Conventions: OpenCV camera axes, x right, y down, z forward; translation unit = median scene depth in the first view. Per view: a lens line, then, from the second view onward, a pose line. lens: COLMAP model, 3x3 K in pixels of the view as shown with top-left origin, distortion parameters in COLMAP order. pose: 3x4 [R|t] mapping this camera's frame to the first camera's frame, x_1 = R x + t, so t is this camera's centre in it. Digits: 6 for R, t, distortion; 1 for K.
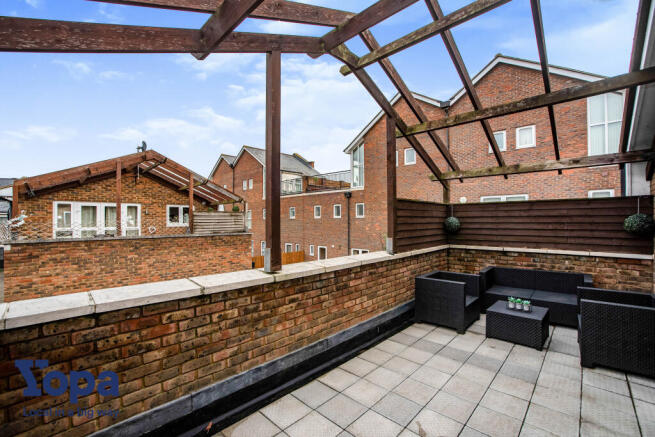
lens RADIAL K [[284.3, 0, 328.6], [0, 284.3, 216.1], [0, 0, 1]] dist [-0.065033, 0.023593]
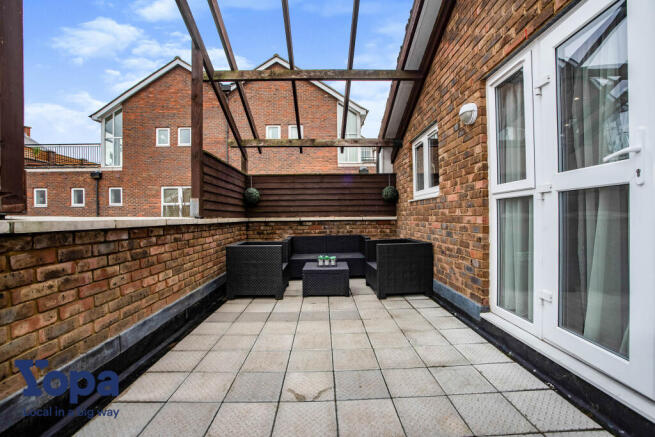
lens RADIAL K [[292.5, 0, 327.5], [0, 292.5, 218.5], [0, 0, 1]] dist [-0.073762, 0.025804]
pose [[0.711780, -0.007339, 0.702364, -0.089994], [-0.001702, 0.999924, 0.012173, 0.131706], [-0.702400, -0.009860, 0.711714, 0.183121]]
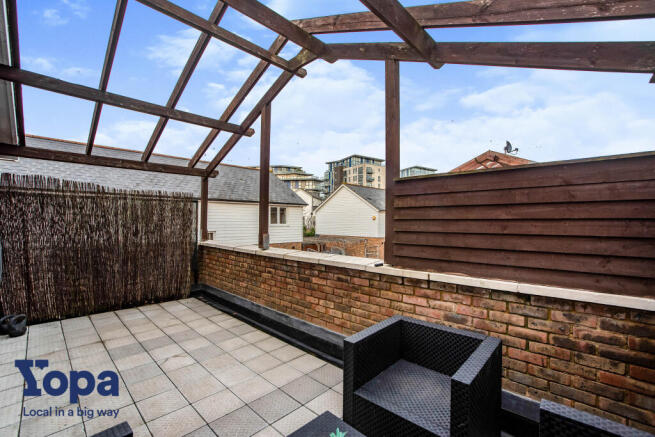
lens RADIAL K [[284.3, 0, 328.6], [0, 284.3, 216.1], [0, 0, 1]] dist [-0.065033, 0.023593]
pose [[0.005228, -0.014052, -0.999888, 0.930879], [0.011504, 0.999836, -0.013991, 0.028143], [0.999920, -0.011429, 0.005388, 0.919795]]
